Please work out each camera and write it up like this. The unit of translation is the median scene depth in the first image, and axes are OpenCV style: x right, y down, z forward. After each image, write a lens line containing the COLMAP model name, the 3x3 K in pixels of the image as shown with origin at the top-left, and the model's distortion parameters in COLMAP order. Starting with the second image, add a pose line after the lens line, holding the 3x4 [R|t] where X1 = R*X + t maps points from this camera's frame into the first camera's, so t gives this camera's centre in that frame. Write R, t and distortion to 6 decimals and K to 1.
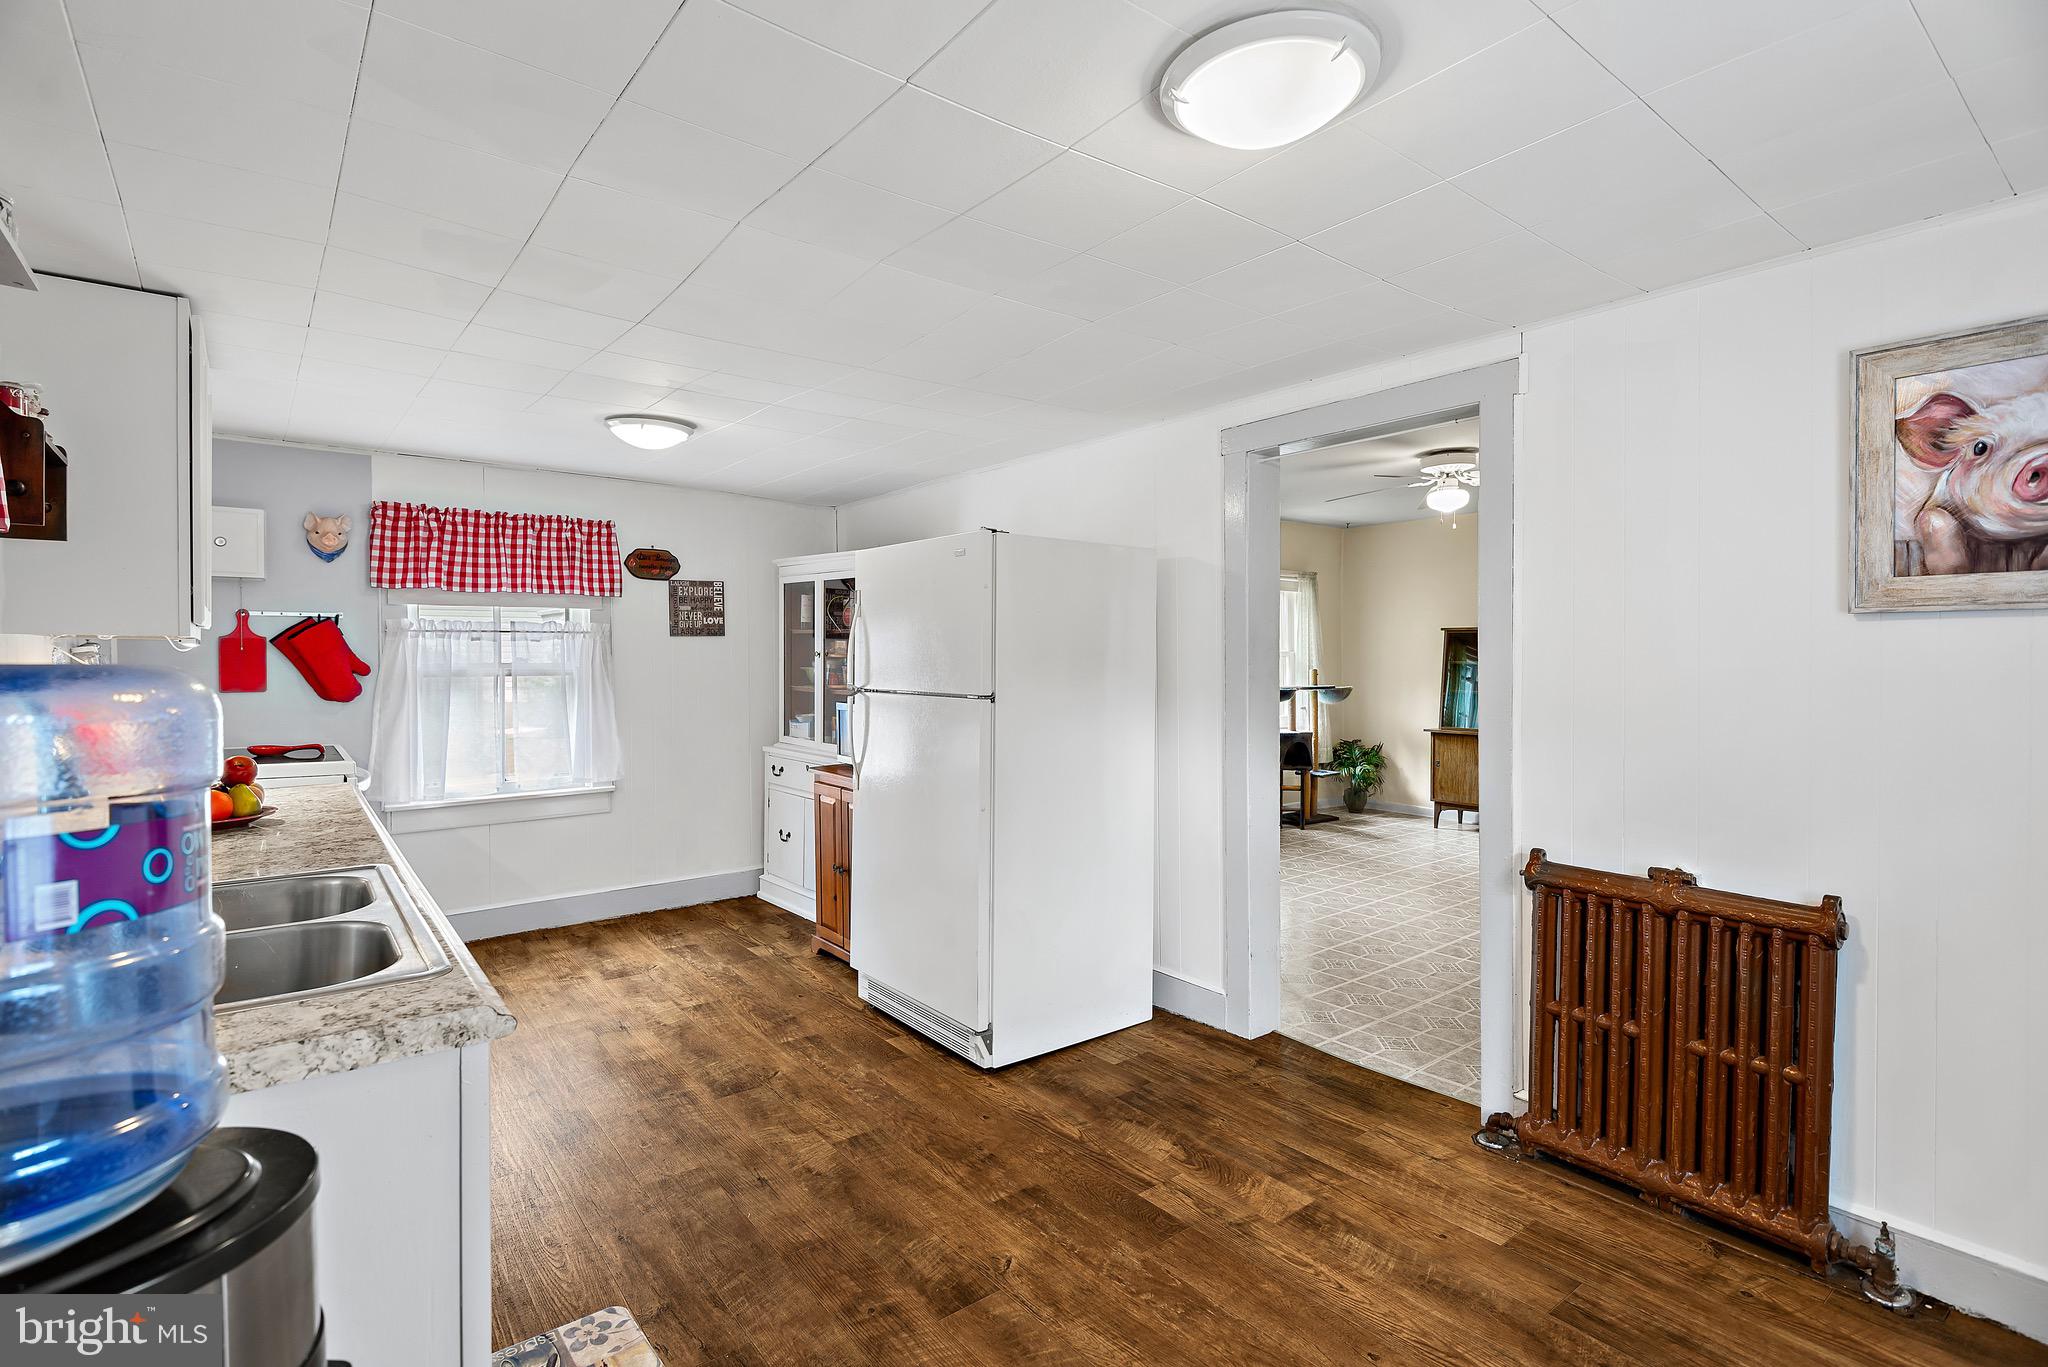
lens RADIAL K [[977.0, 0, 1020.3], [0, 977.0, 684.1], [0, 0, 1]] dist [-0.004014, -0.000453]
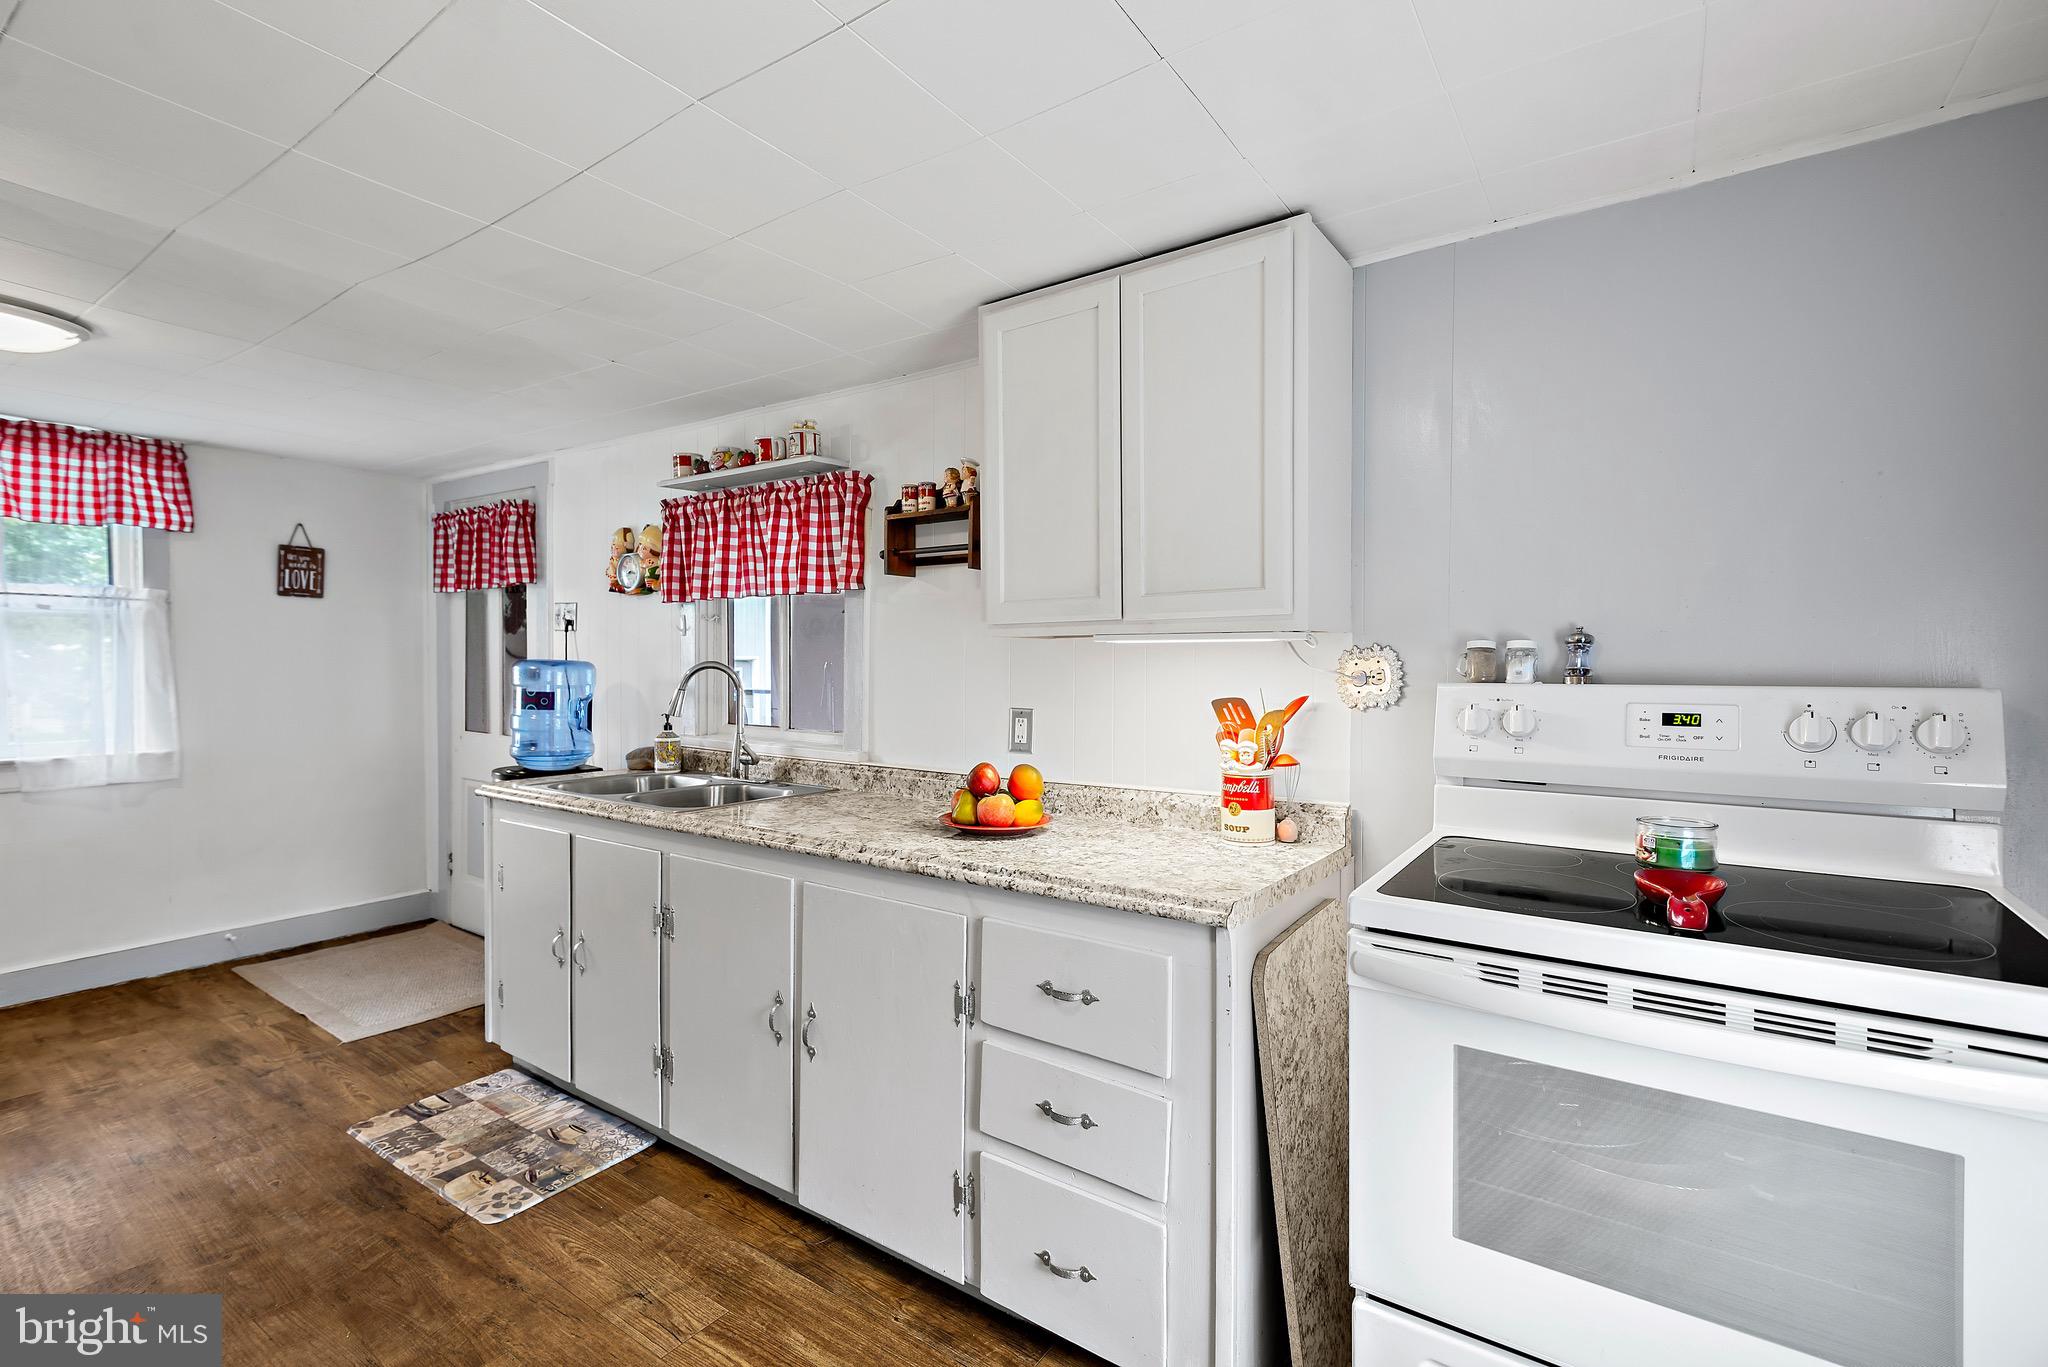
lens RADIAL K [[916.0, 0, 1010.7], [0, 916.0, 672.9], [0, 0, 1]] dist [0.024940, -0.010674]
pose [[-0.955832, 0.002484, -0.293902, -0.324127], [-0.008830, 0.999270, 0.037164, -0.027001], [0.293780, 0.038117, -0.955113, 1.052322]]
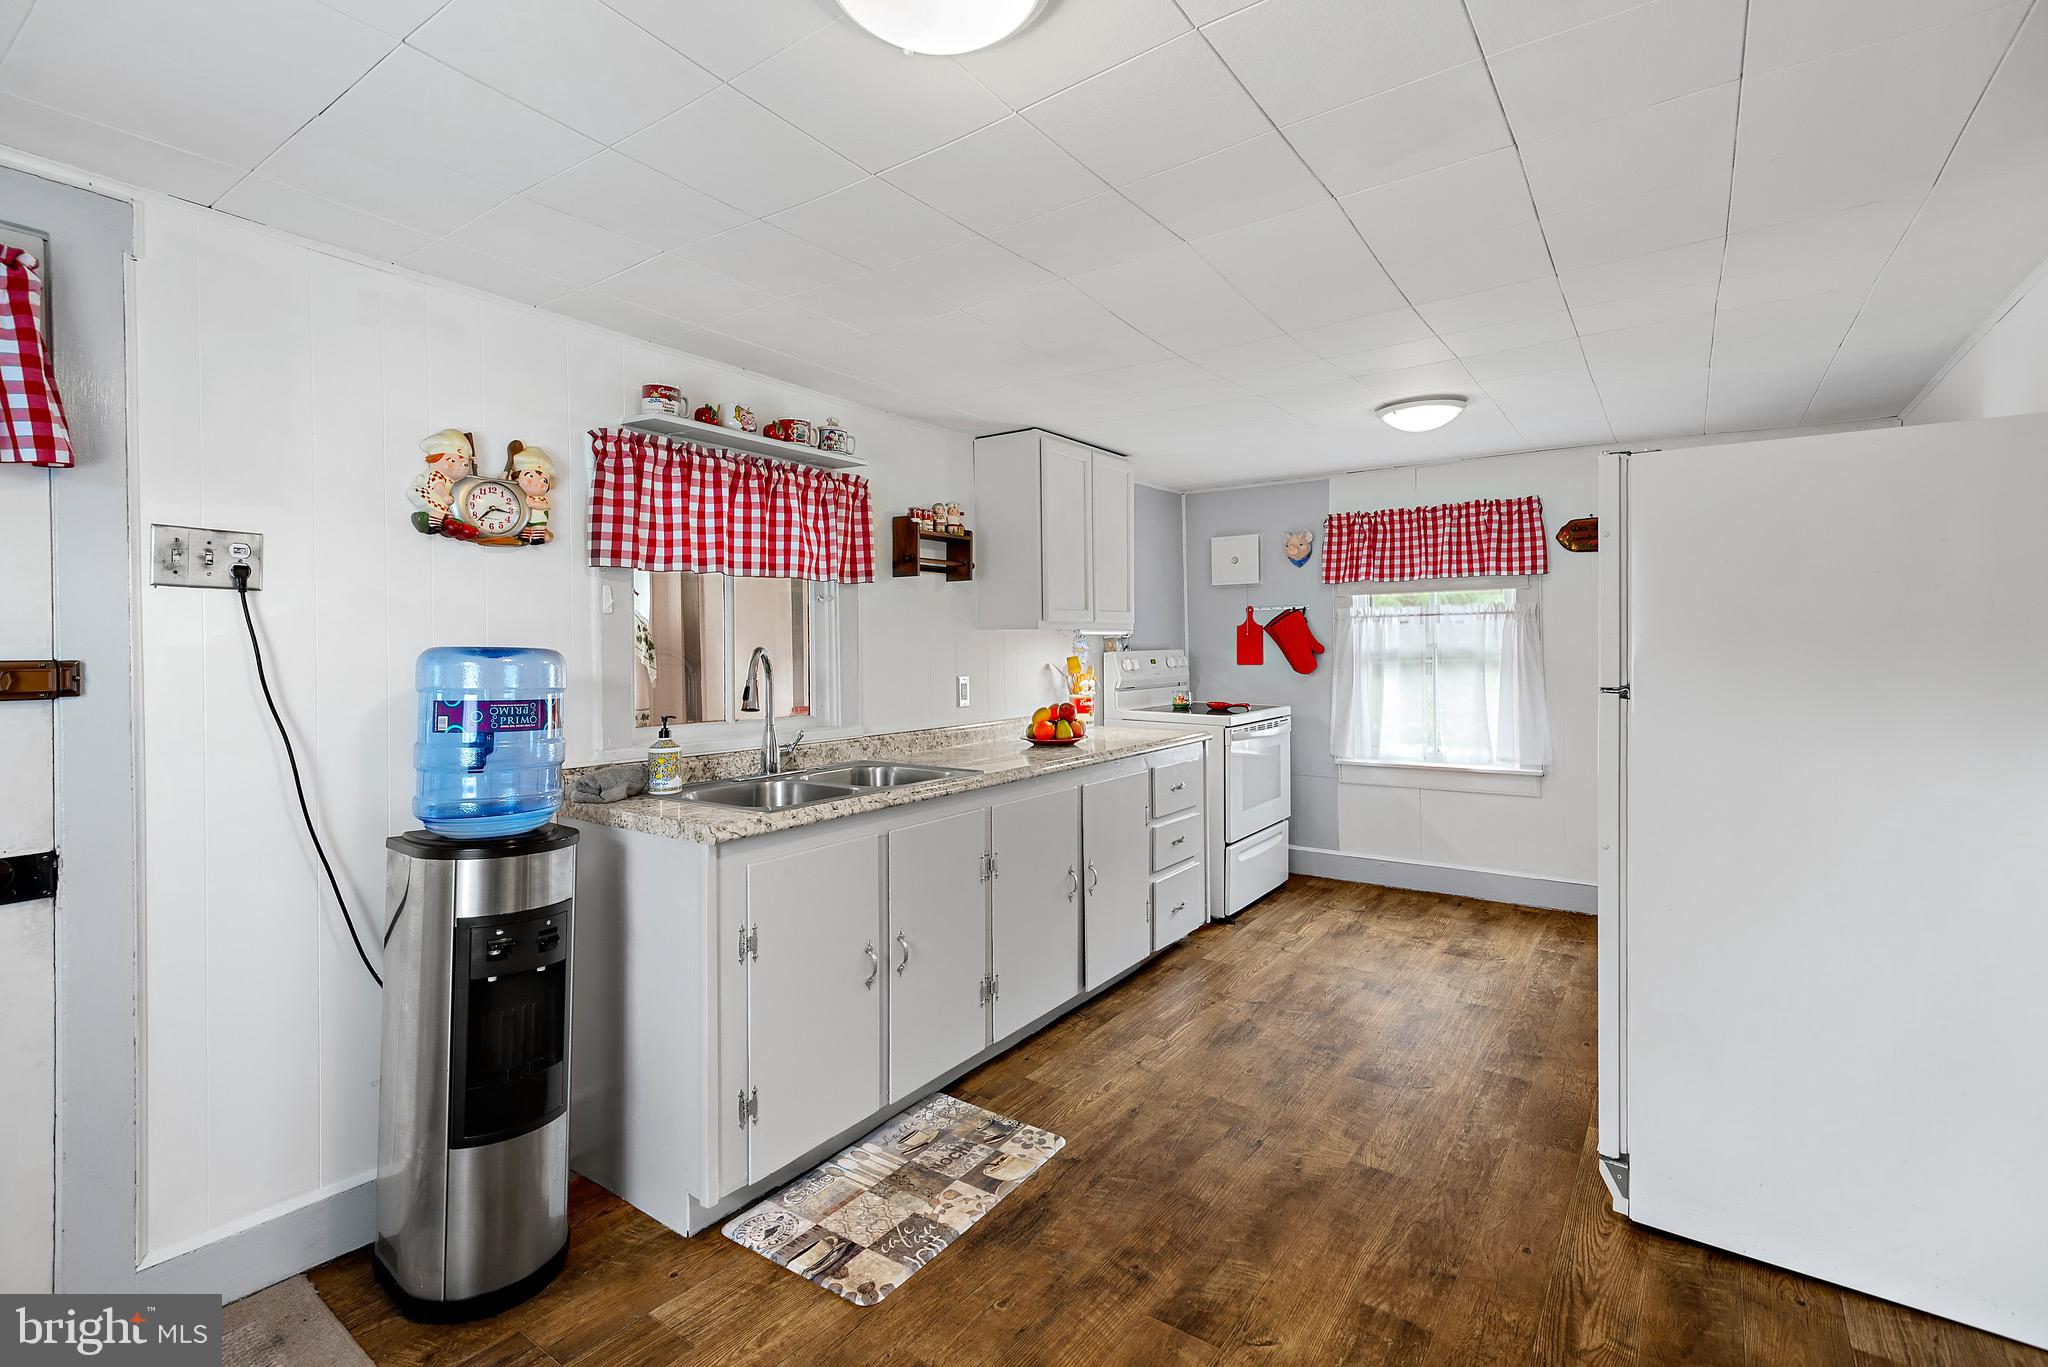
lens RADIAL K [[916.0, 0, 1011.9], [0, 916.0, 649.1], [0, 0, 1]] dist [0.024940, -0.010674]
pose [[0.275243, 0.002839, -0.961370, 0.359156], [-0.014486, 0.999894, -0.001195, -0.007283], [0.961265, 0.014255, 0.275255, 0.279487]]
